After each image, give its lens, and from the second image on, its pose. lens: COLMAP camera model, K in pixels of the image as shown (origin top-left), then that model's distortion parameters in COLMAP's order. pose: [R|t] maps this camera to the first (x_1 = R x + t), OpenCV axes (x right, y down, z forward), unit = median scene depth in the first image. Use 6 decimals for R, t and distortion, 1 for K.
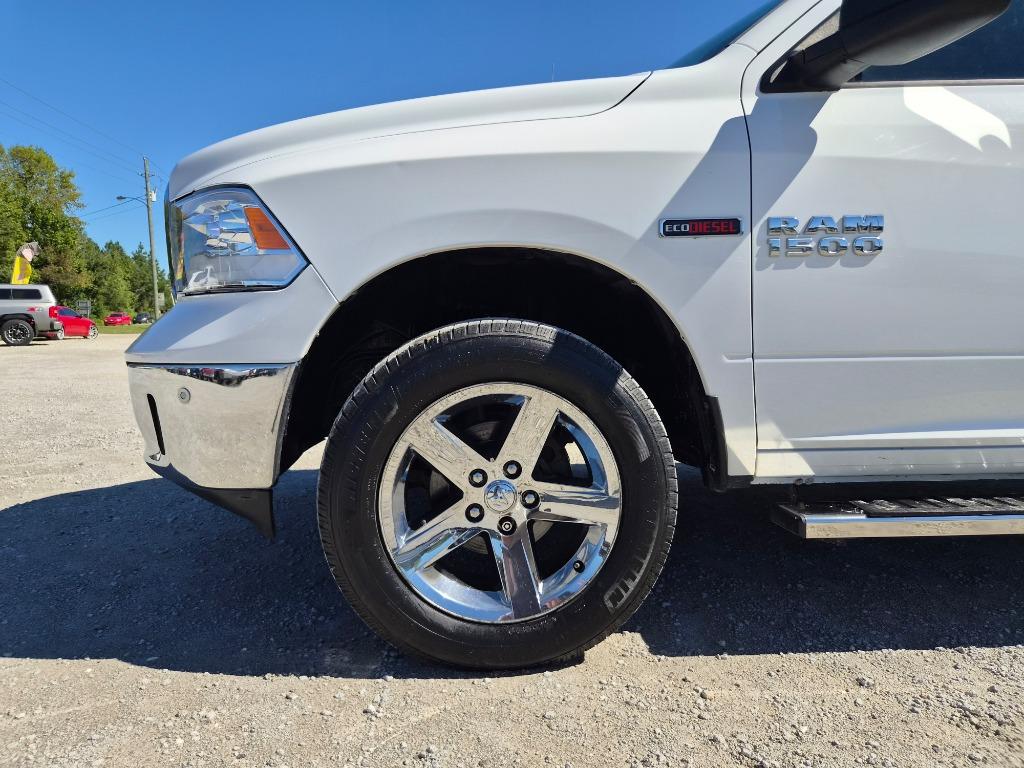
lens RADIAL K [[693.2, 0, 512.0], [0, 693.2, 384.0], [0, 0, 1]] dist [0.069726, -0.061715]
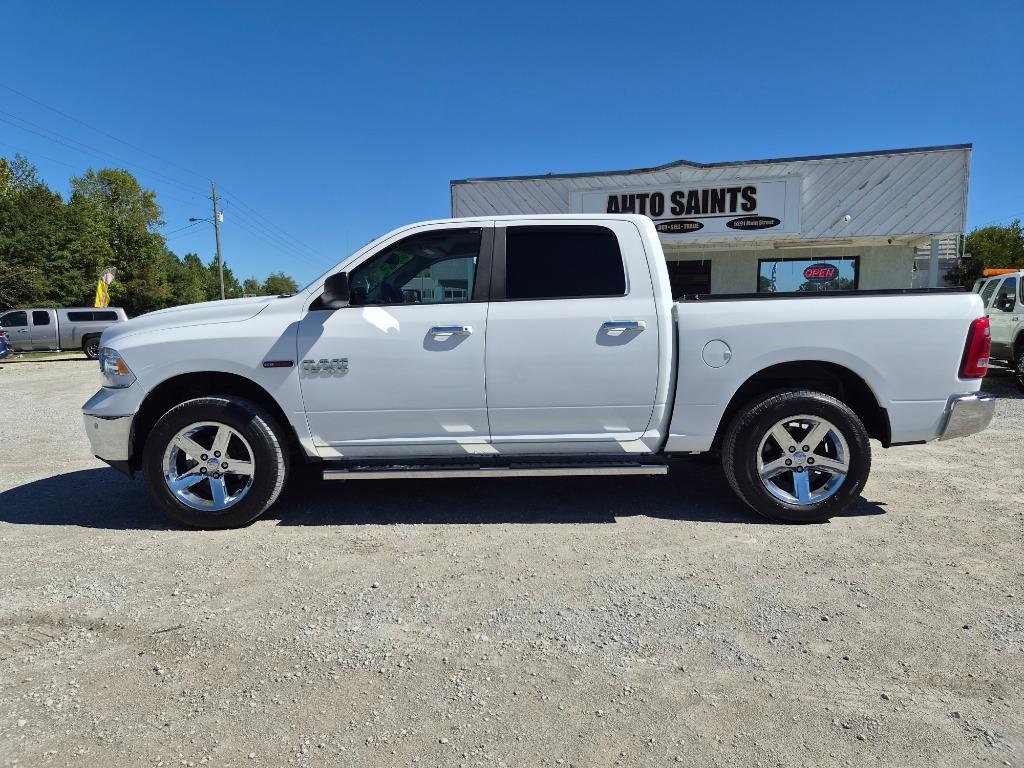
lens RADIAL K [[693.2, 0, 512.0], [0, 693.2, 384.0], [0, 0, 1]] dist [0.069726, -0.061715]
pose [[0.995731, -0.004530, -0.092191, 1.311903], [0.004548, 0.999990, -0.000023, -0.131601], [0.092190, -0.000397, 0.995741, -1.484133]]
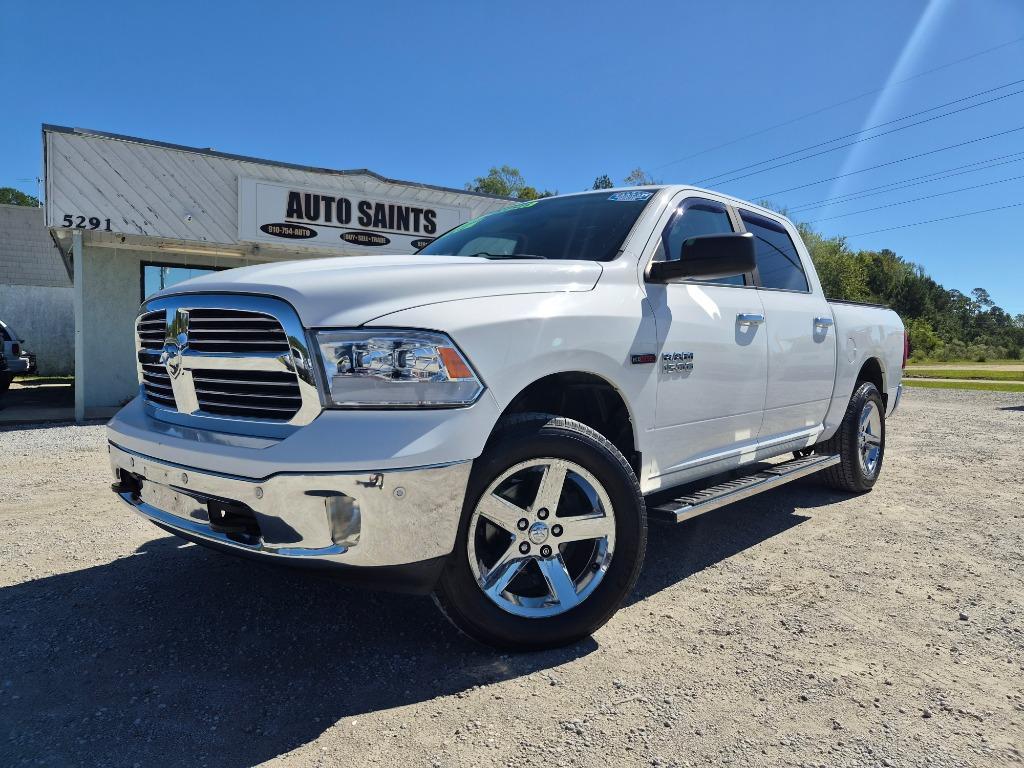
lens RADIAL K [[693.2, 0, 512.0], [0, 693.2, 384.0], [0, 0, 1]] dist [0.069726, -0.061715]
pose [[0.715484, -0.035482, 0.697727, -1.133129], [0.065222, 0.997740, -0.016144, -0.141181], [-0.695578, 0.057058, 0.716181, -0.042370]]
